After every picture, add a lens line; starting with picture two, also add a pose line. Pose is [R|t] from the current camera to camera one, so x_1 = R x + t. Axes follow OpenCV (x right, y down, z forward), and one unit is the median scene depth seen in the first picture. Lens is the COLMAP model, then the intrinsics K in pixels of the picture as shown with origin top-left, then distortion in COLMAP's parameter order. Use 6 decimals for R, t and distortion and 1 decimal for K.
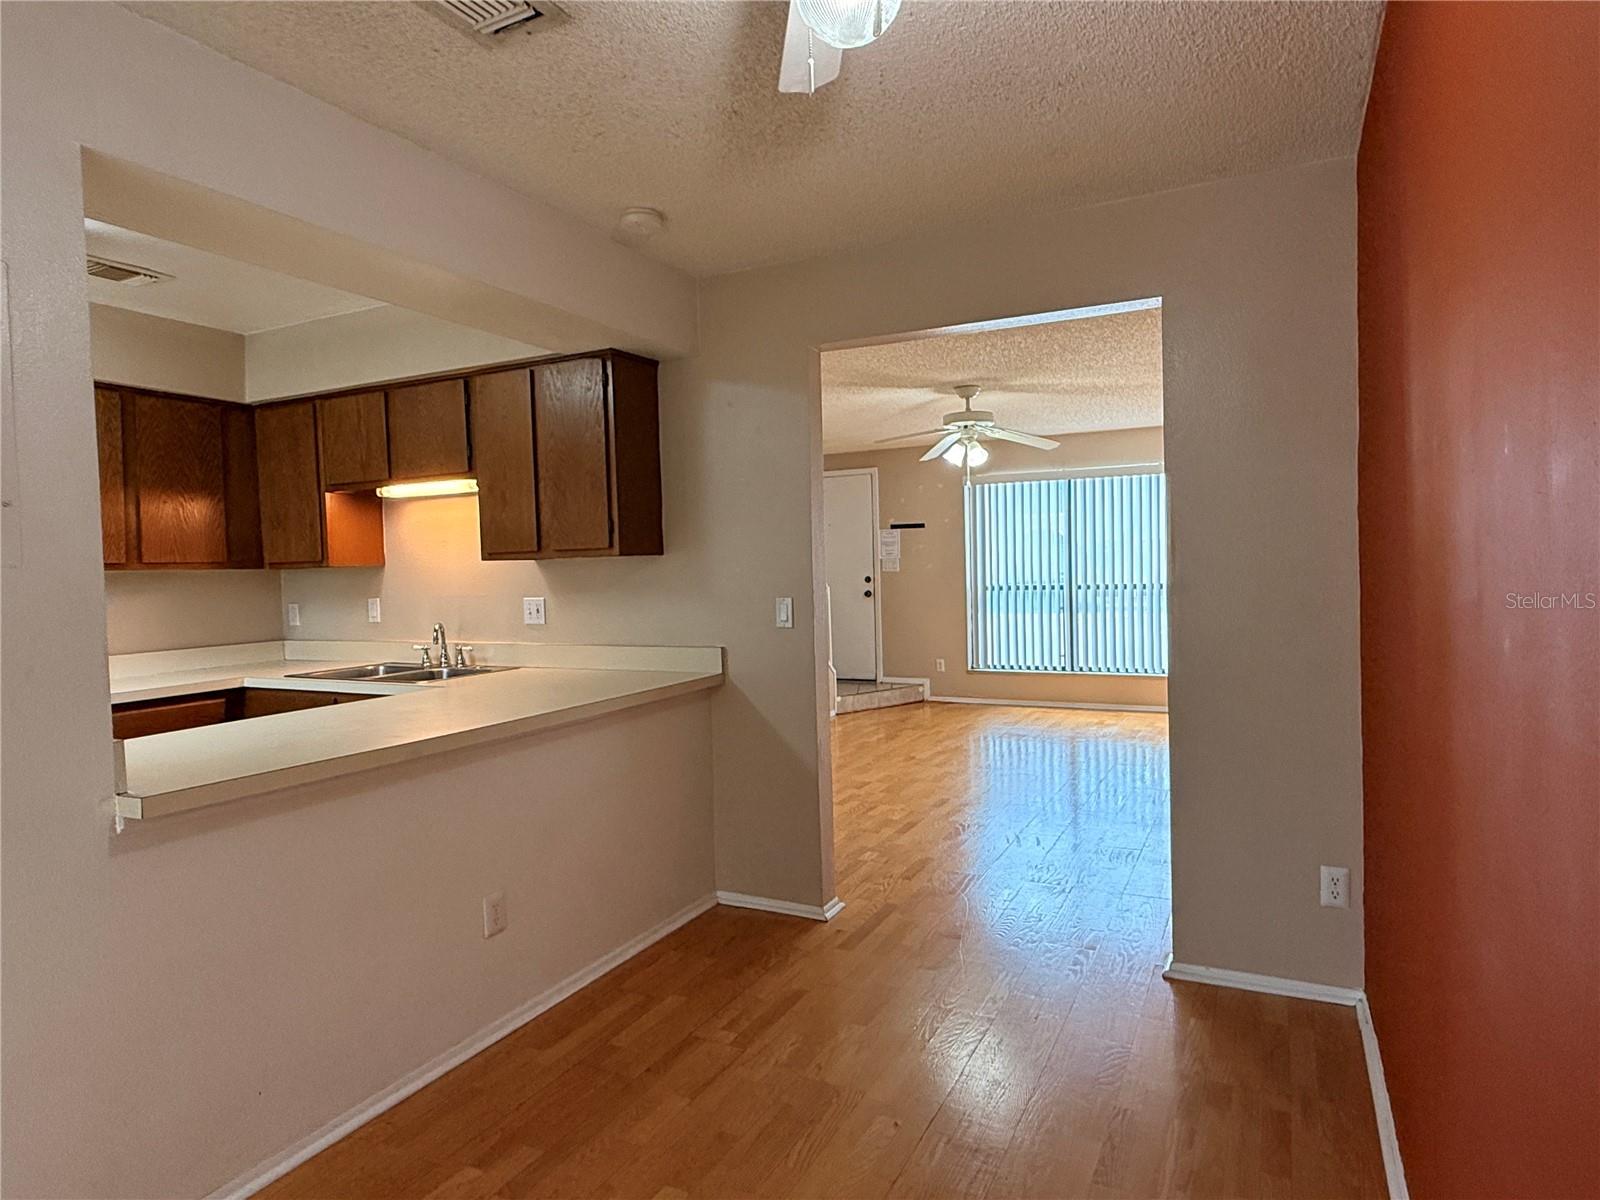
lens RADIAL K [[958.9, 0, 800.0], [0, 958.9, 600.0], [0, 0, 1]] dist [-0.000954, 0.012845]
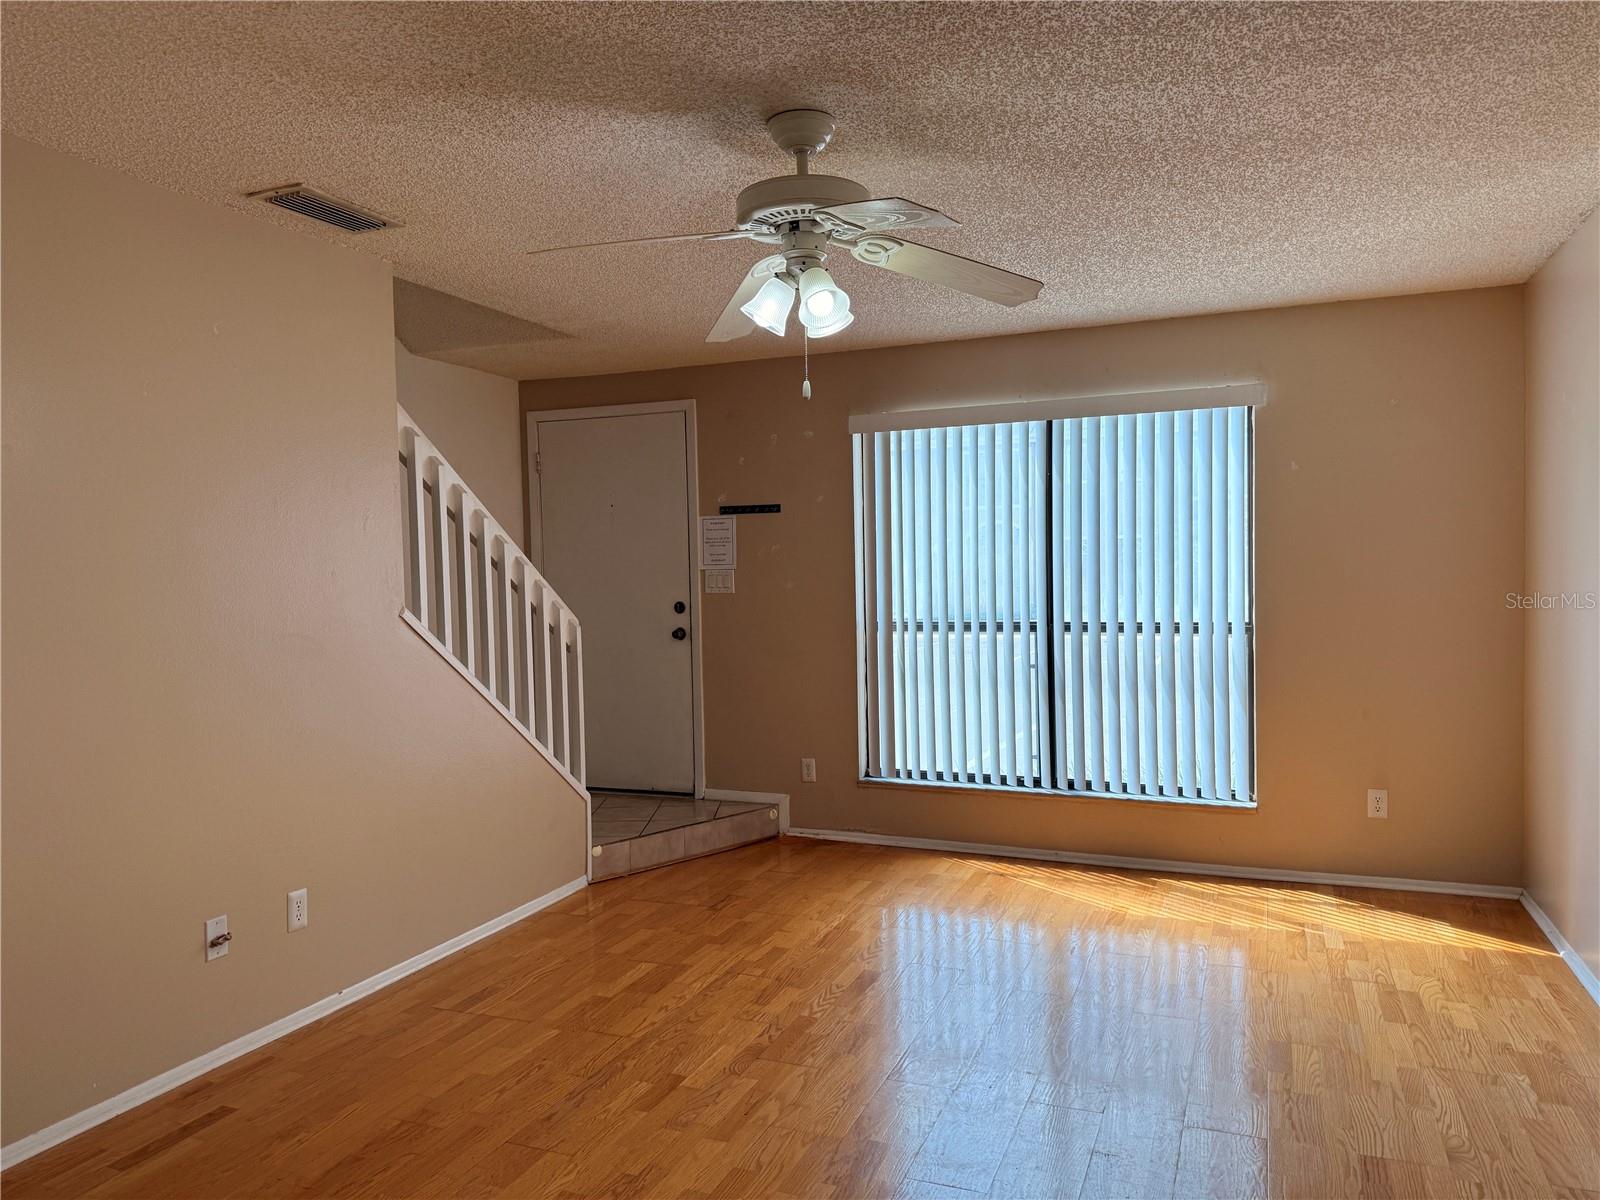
lens RADIAL K [[1125.1, 0, 800.0], [0, 1125.1, 600.0], [0, 0, 1]] dist [0.098652, -0.143284]
pose [[0.997182, 0.003638, 0.074926, 0.096702], [-0.003221, 0.999979, -0.005685, -0.023517], [-0.074945, 0.005428, 0.997173, 0.383336]]
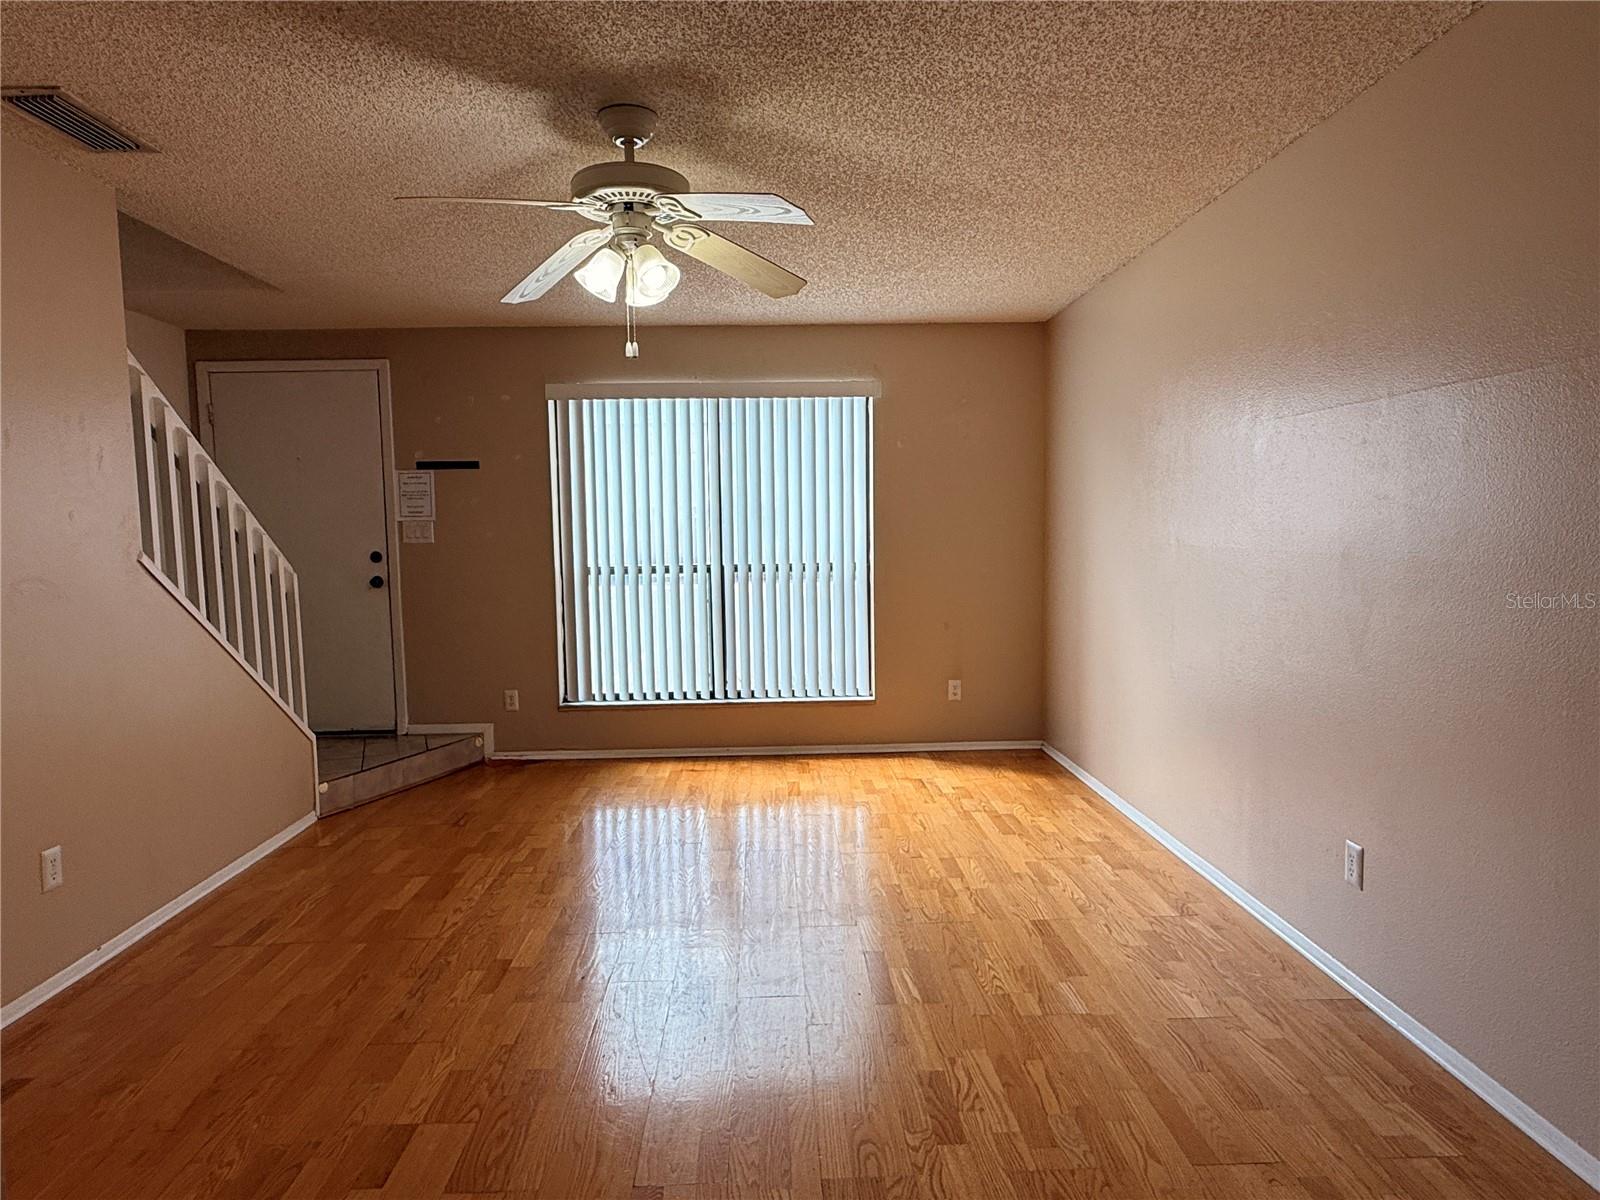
lens RADIAL K [[958.9, 0, 800.0], [0, 958.9, 600.0], [0, 0, 1]] dist [-0.000954, 0.012845]
pose [[0.880541, -0.028631, 0.473104, 0.023505], [0.011985, 0.999200, 0.038162, -0.015552], [-0.473818, -0.027933, 0.880179, 0.398164]]
